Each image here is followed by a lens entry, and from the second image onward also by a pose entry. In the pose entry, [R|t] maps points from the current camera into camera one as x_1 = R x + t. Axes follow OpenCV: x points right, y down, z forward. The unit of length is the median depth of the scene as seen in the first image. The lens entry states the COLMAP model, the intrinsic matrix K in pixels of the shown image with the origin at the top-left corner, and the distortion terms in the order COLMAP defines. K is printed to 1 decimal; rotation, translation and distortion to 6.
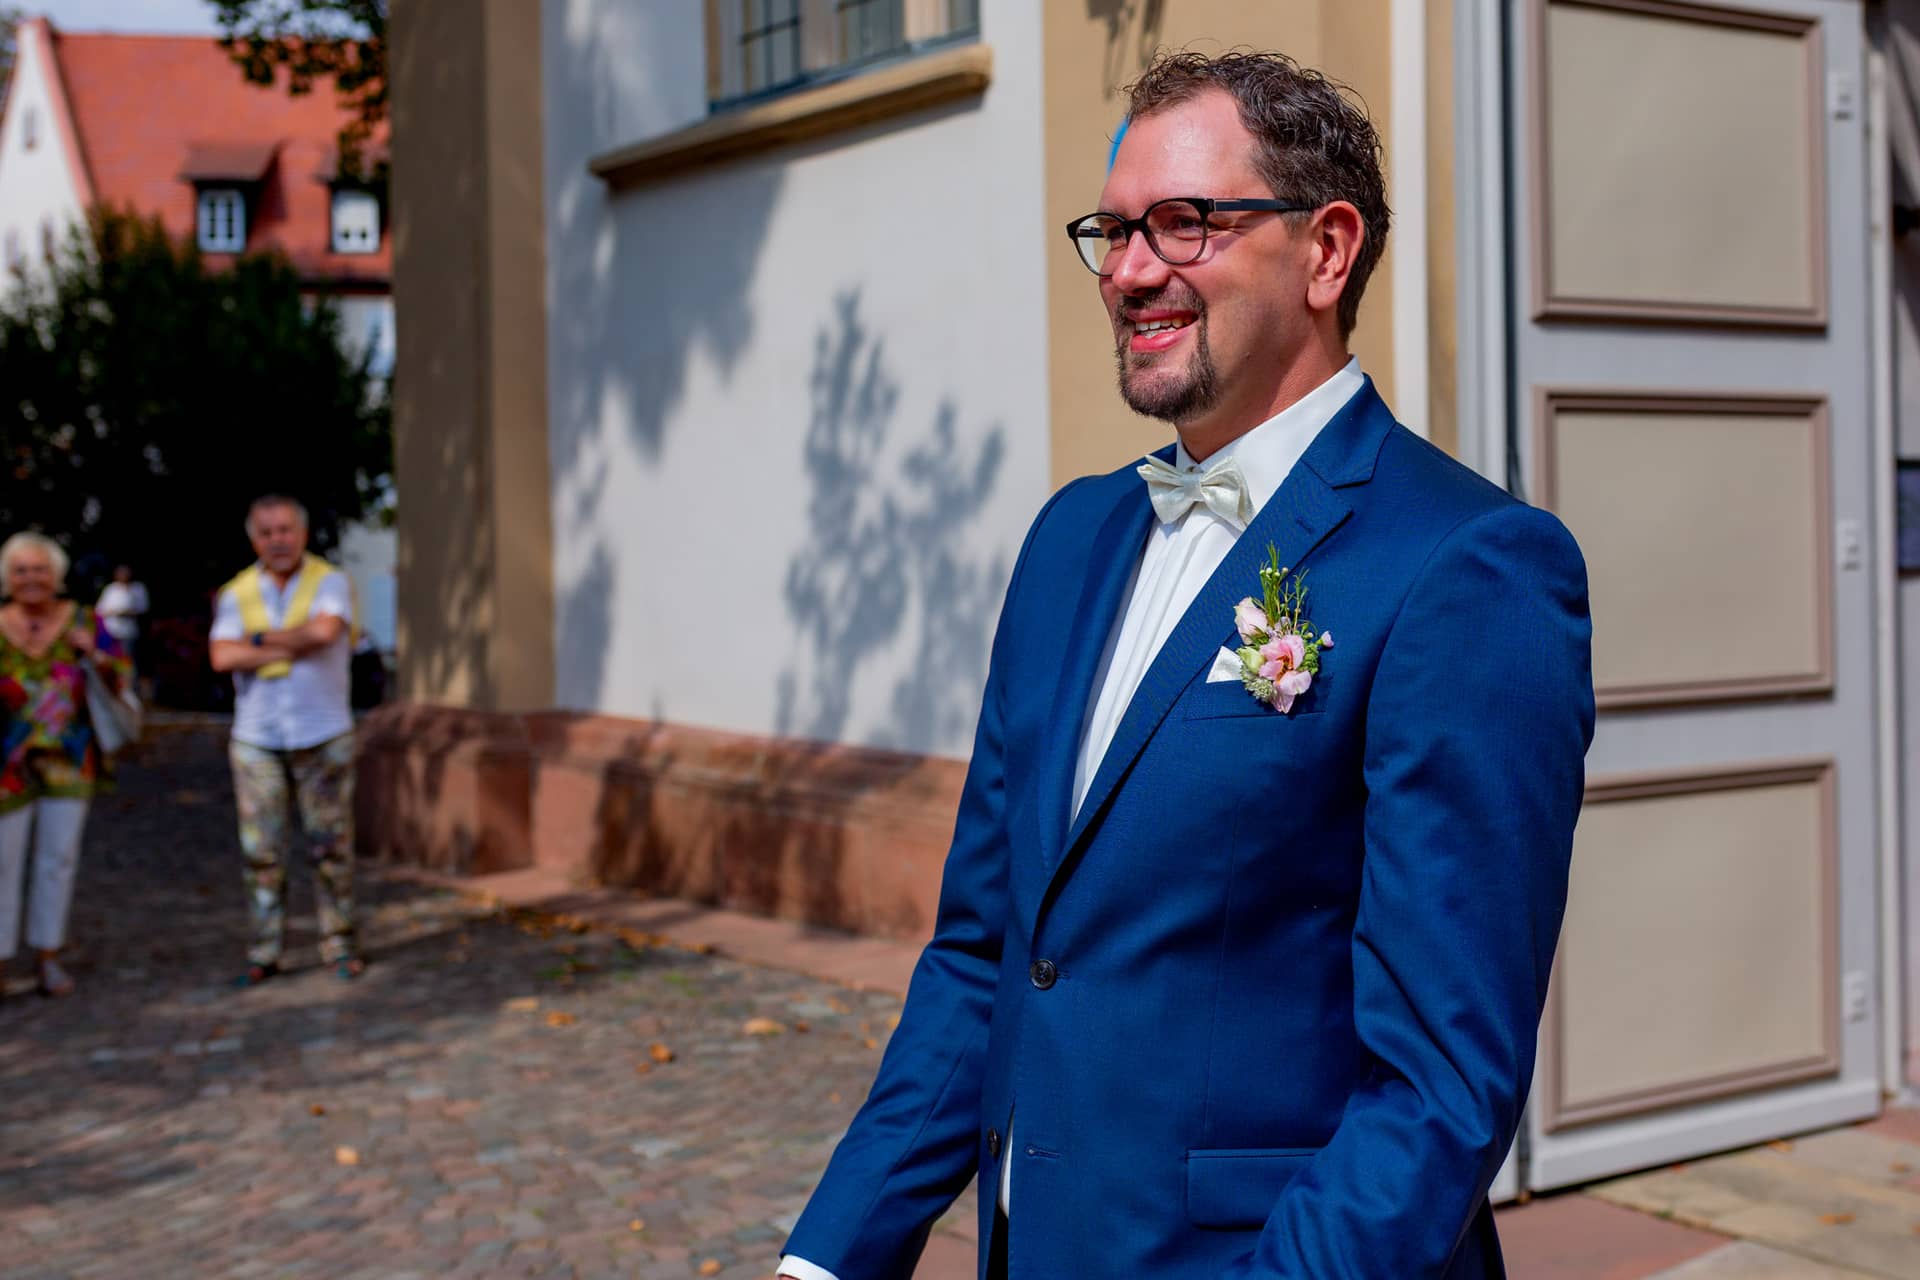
lens RADIAL K [[2302.7, 0, 960.9], [0, 2302.7, 677.3], [0, 0, 1]] dist [0.030395, 0.006154]
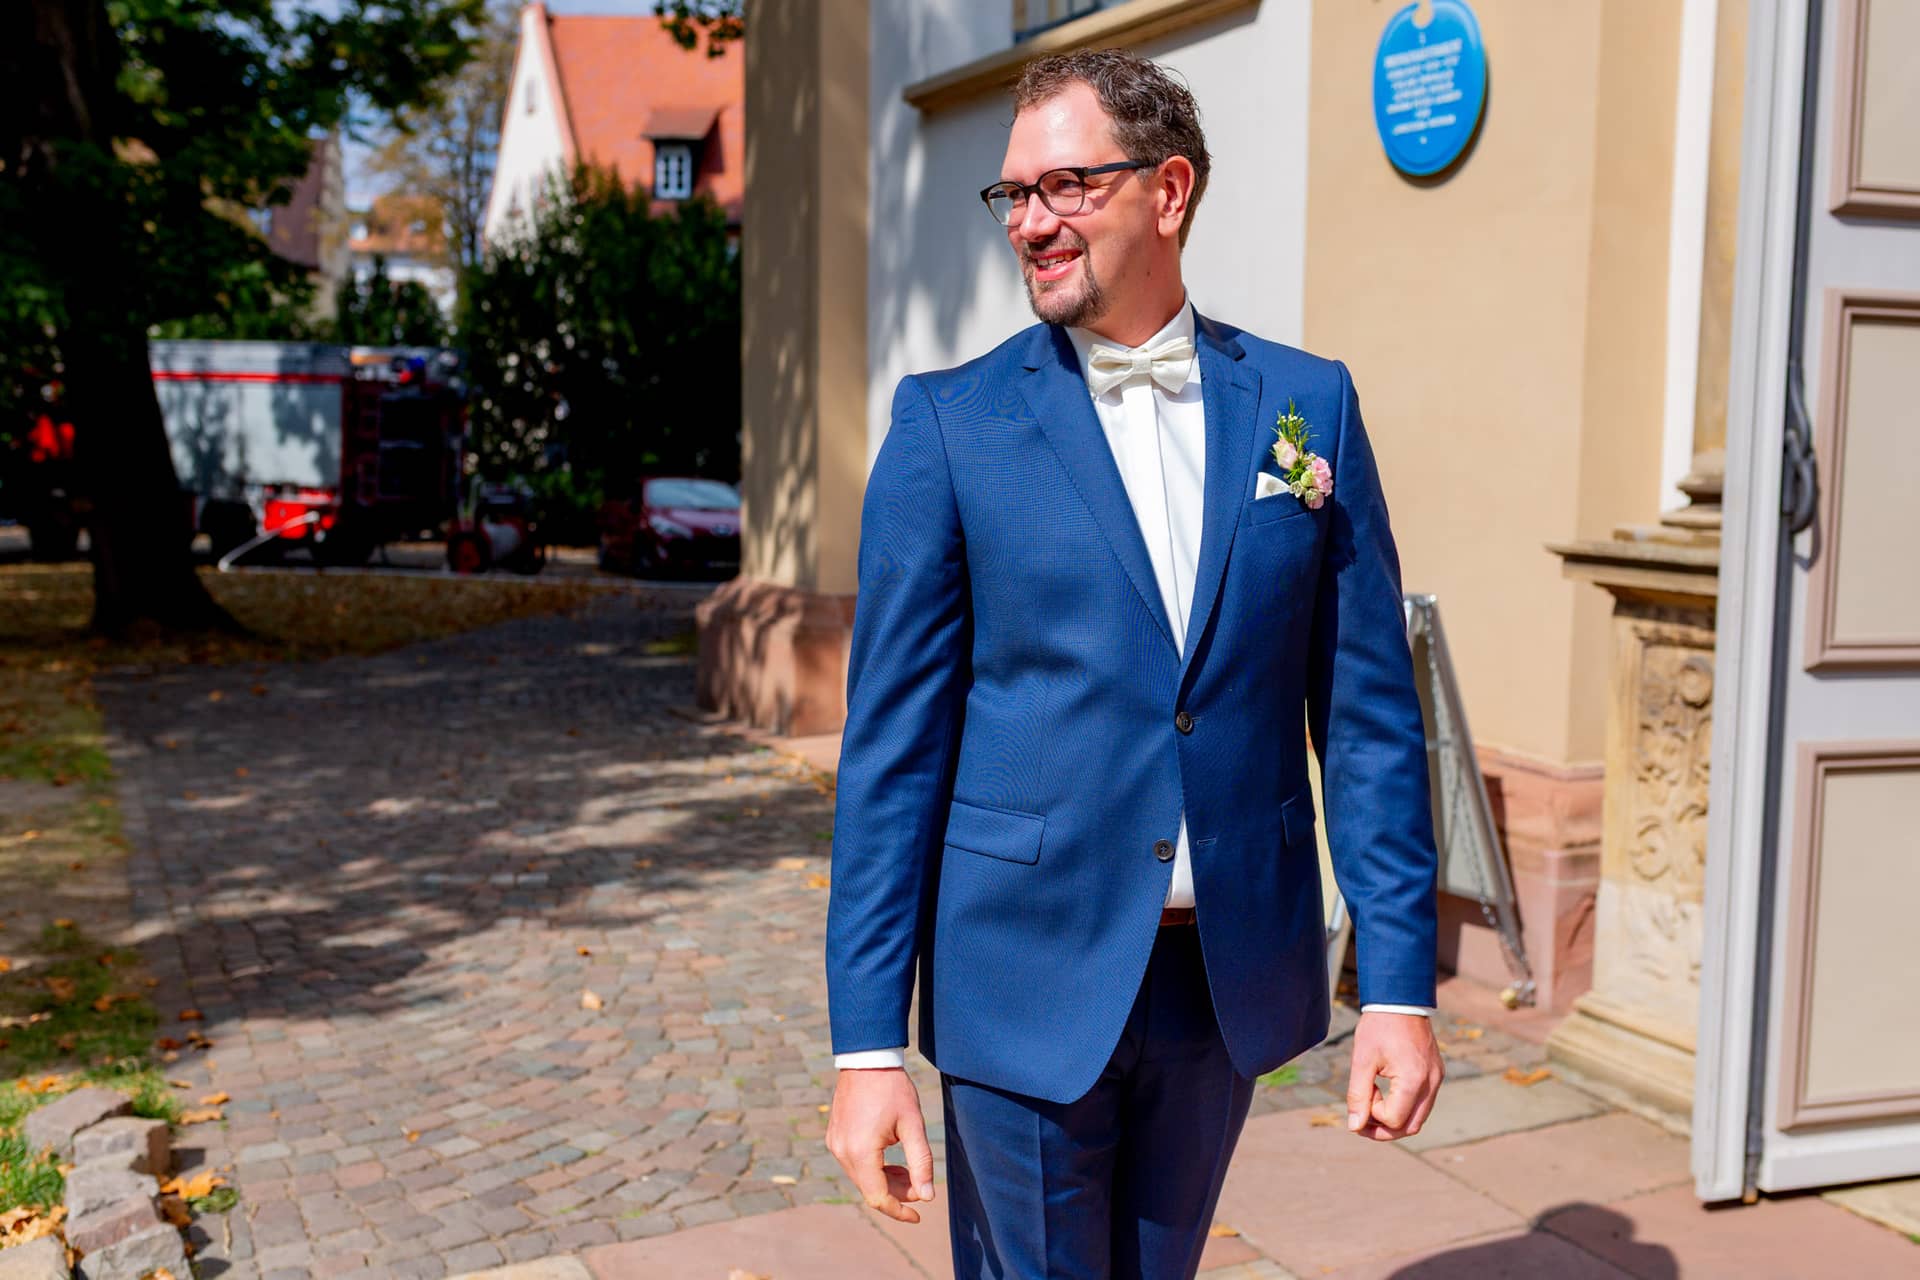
lens RADIAL K [[1865.2, 0, 960.0], [0, 1865.2, 640.0], [0, 0, 1]] dist [0.014600, -0.006984]
pose [[0.982682, 0.058770, -0.175732, 0.037791], [-0.052382, 0.997794, 0.040775, -0.003669], [0.177741, -0.030864, 0.983593, 0.157025]]
